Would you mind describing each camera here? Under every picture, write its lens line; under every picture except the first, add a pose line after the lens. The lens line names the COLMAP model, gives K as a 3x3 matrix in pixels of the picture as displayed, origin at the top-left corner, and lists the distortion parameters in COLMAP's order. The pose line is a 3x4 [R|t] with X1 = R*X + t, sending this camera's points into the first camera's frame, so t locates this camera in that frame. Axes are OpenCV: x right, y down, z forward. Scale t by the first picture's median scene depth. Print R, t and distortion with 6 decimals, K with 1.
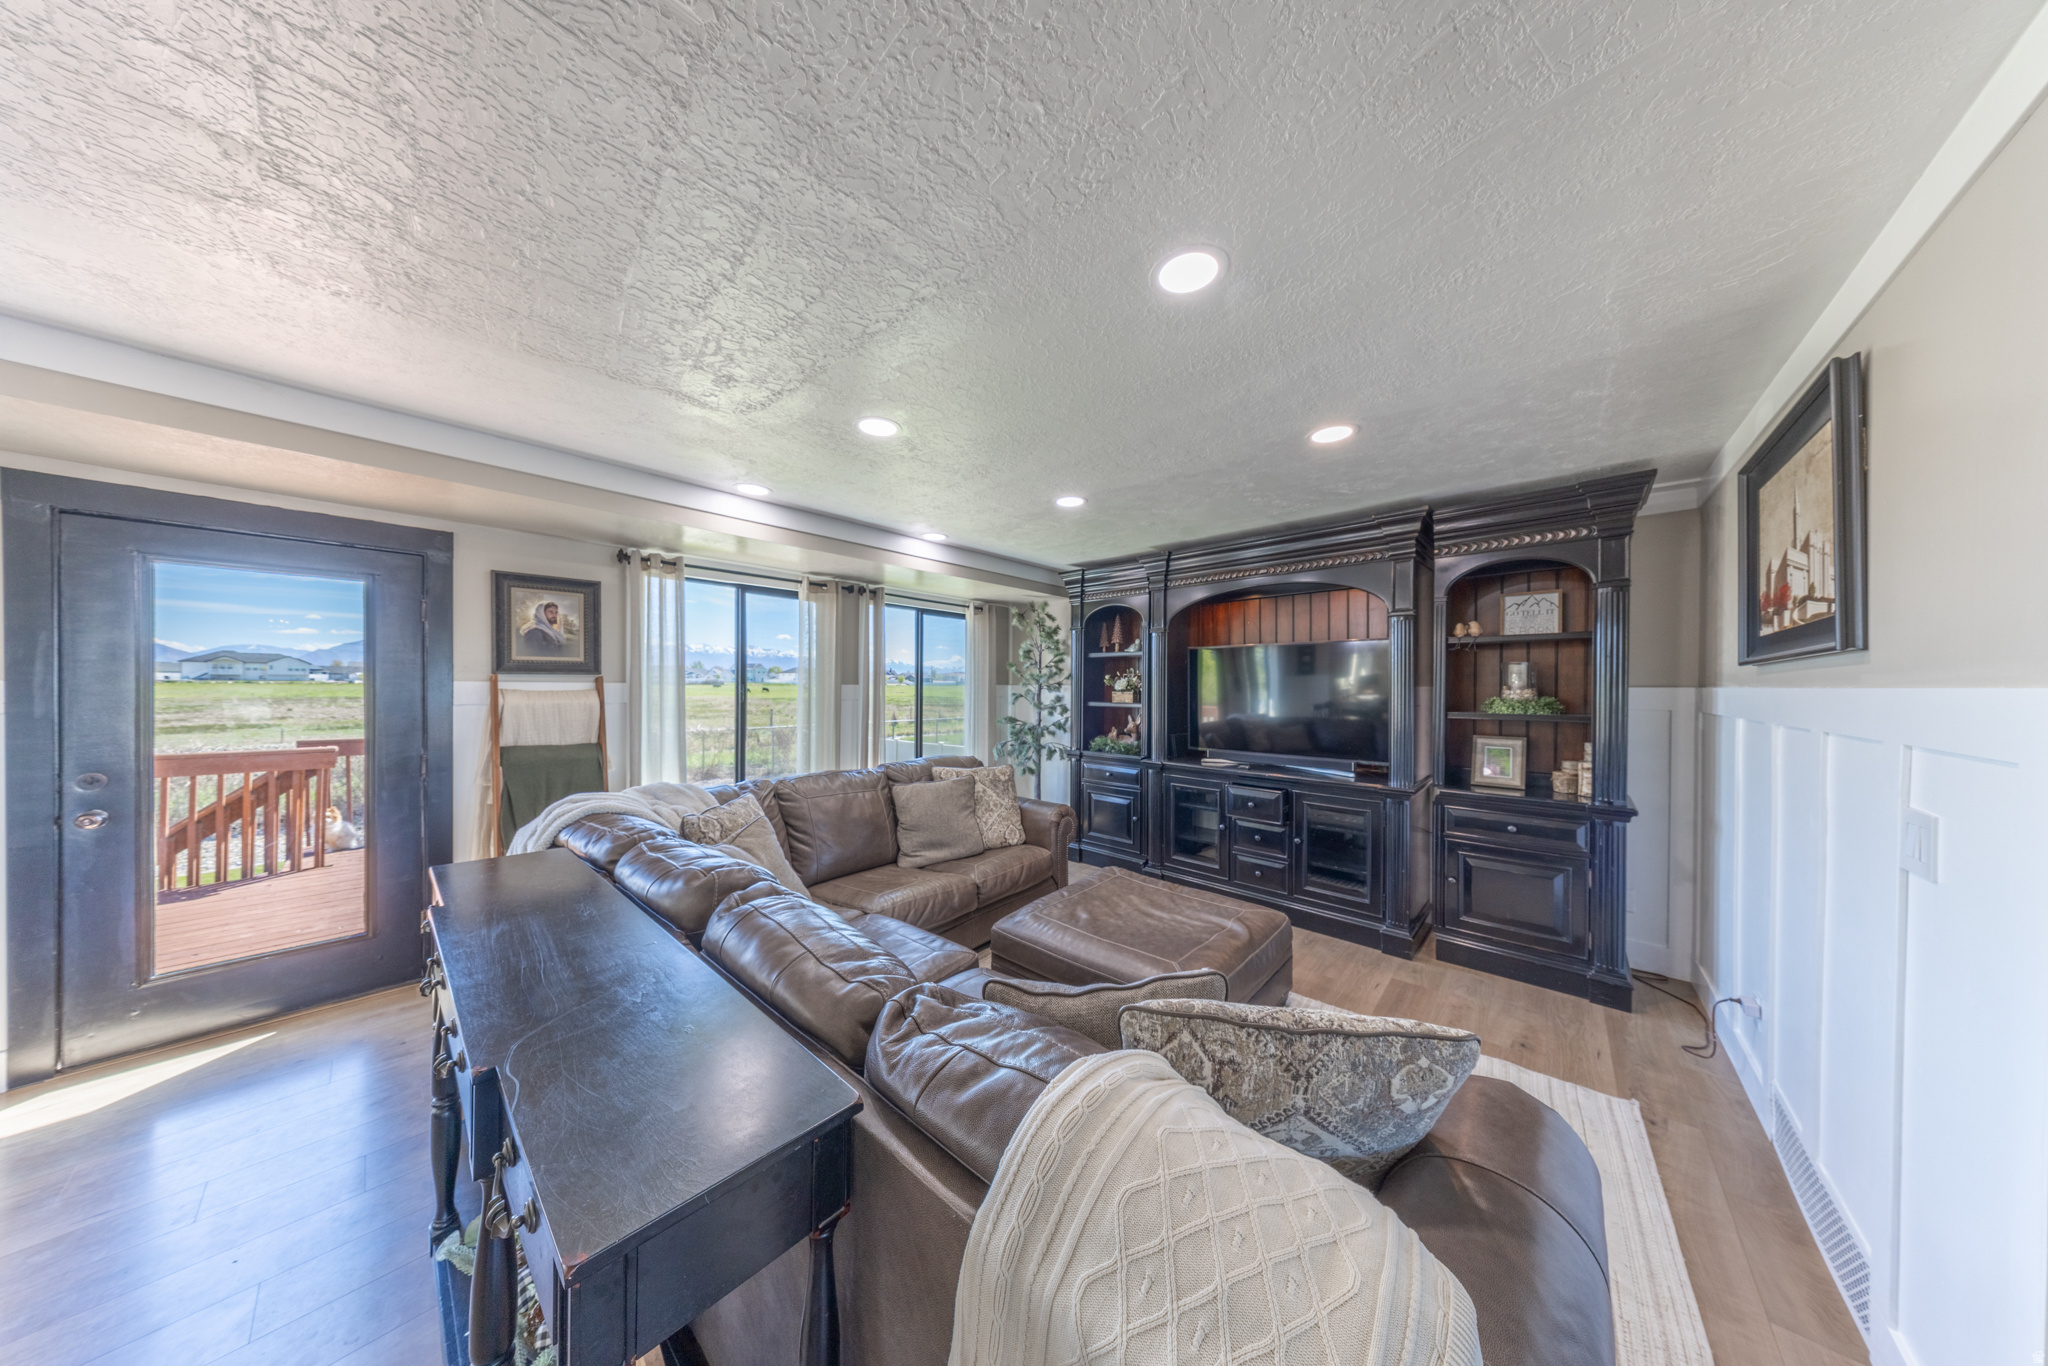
lens RADIAL K [[586.3, 0, 1019.5], [0, 586.3, 688.4], [0, 0, 1]] dist [-0.001612, -0.000206]
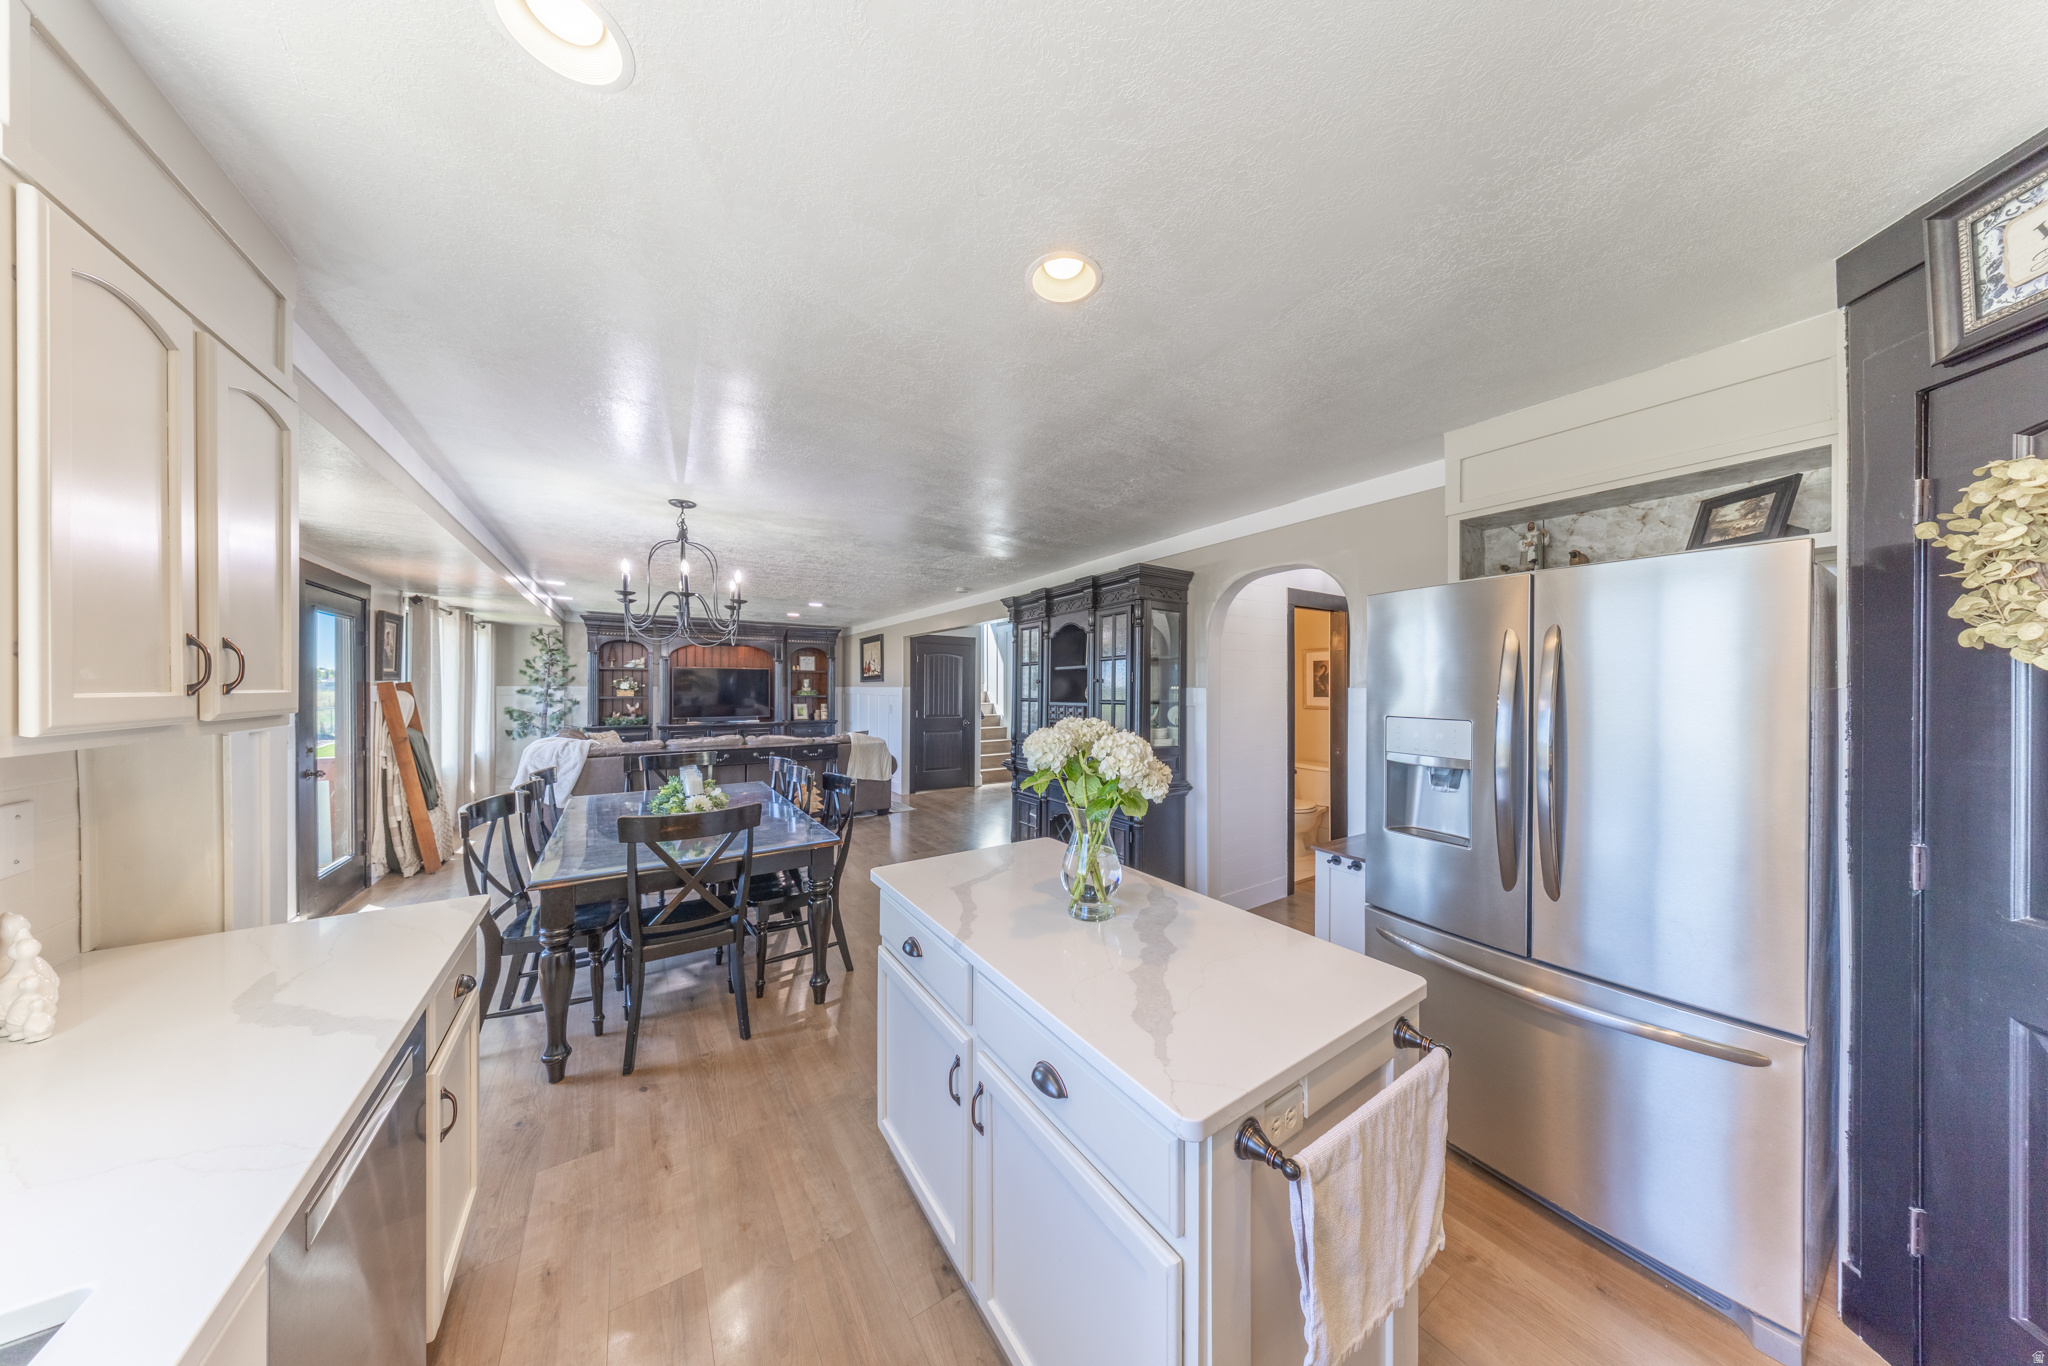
lens RADIAL K [[586.3, 0, 1027.7], [0, 586.3, 687.6], [0, 0, 1]] dist [-0.001612, -0.000206]
pose [[0.249982, -0.006321, 0.968230, -1.920721], [0.001128, 0.999980, 0.006237, -0.016230], [-0.968250, -0.000467, 0.249984, -0.941135]]
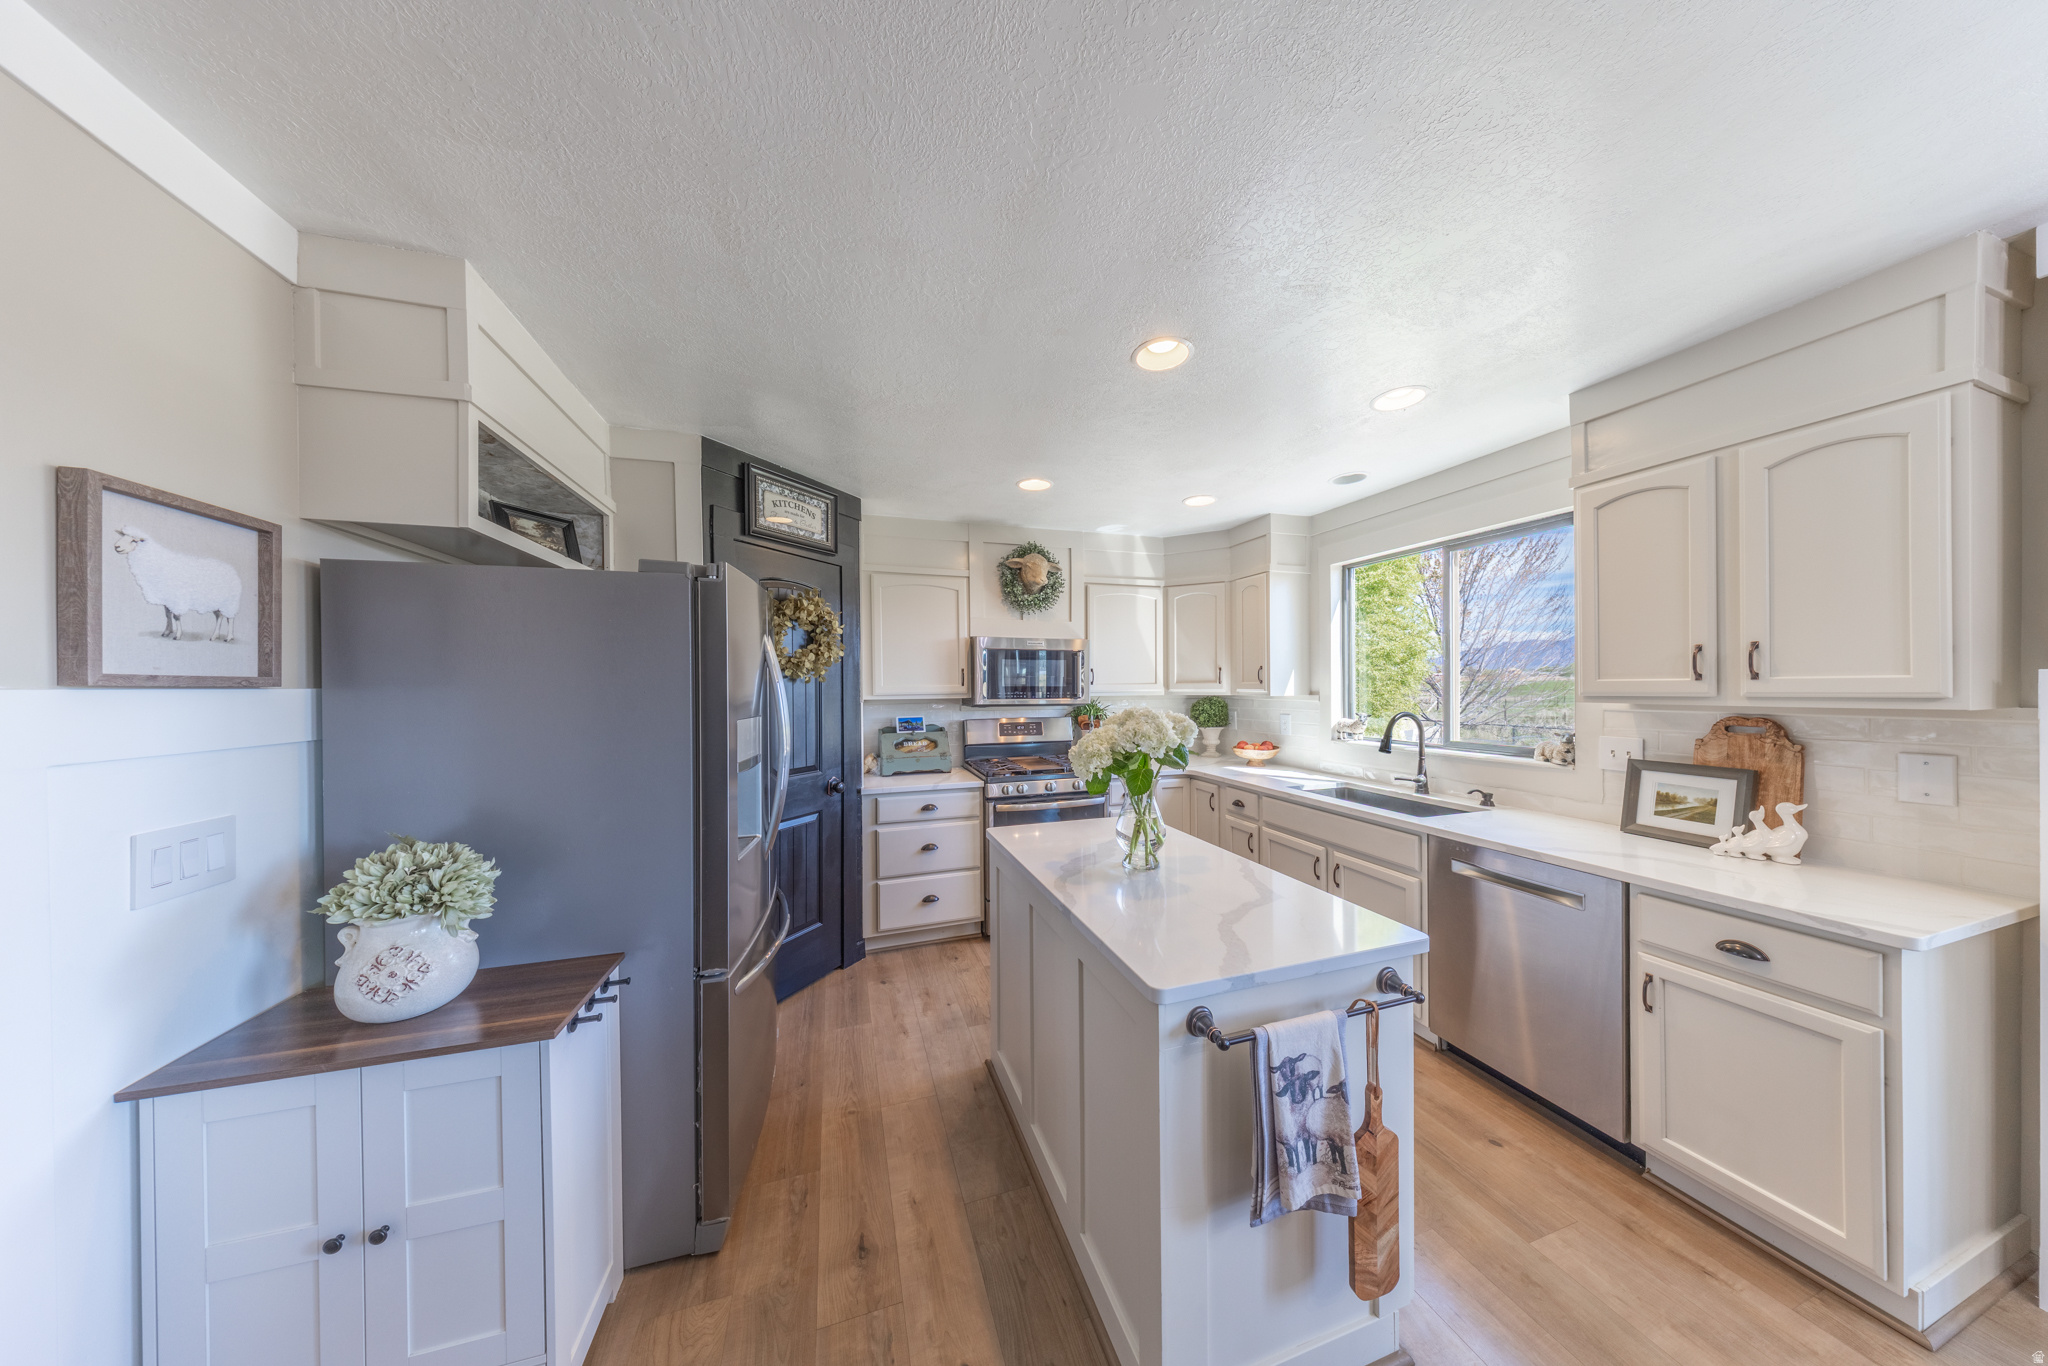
lens RADIAL K [[586.3, 0, 1035.6], [0, 586.3, 688.7], [0, 0, 1]] dist [-0.001612, -0.000206]
pose [[-0.493269, 0.003776, -0.869868, -0.889803], [0.005458, 0.999984, 0.001245, -0.007222], [0.869860, -0.004134, -0.493282, -0.670566]]
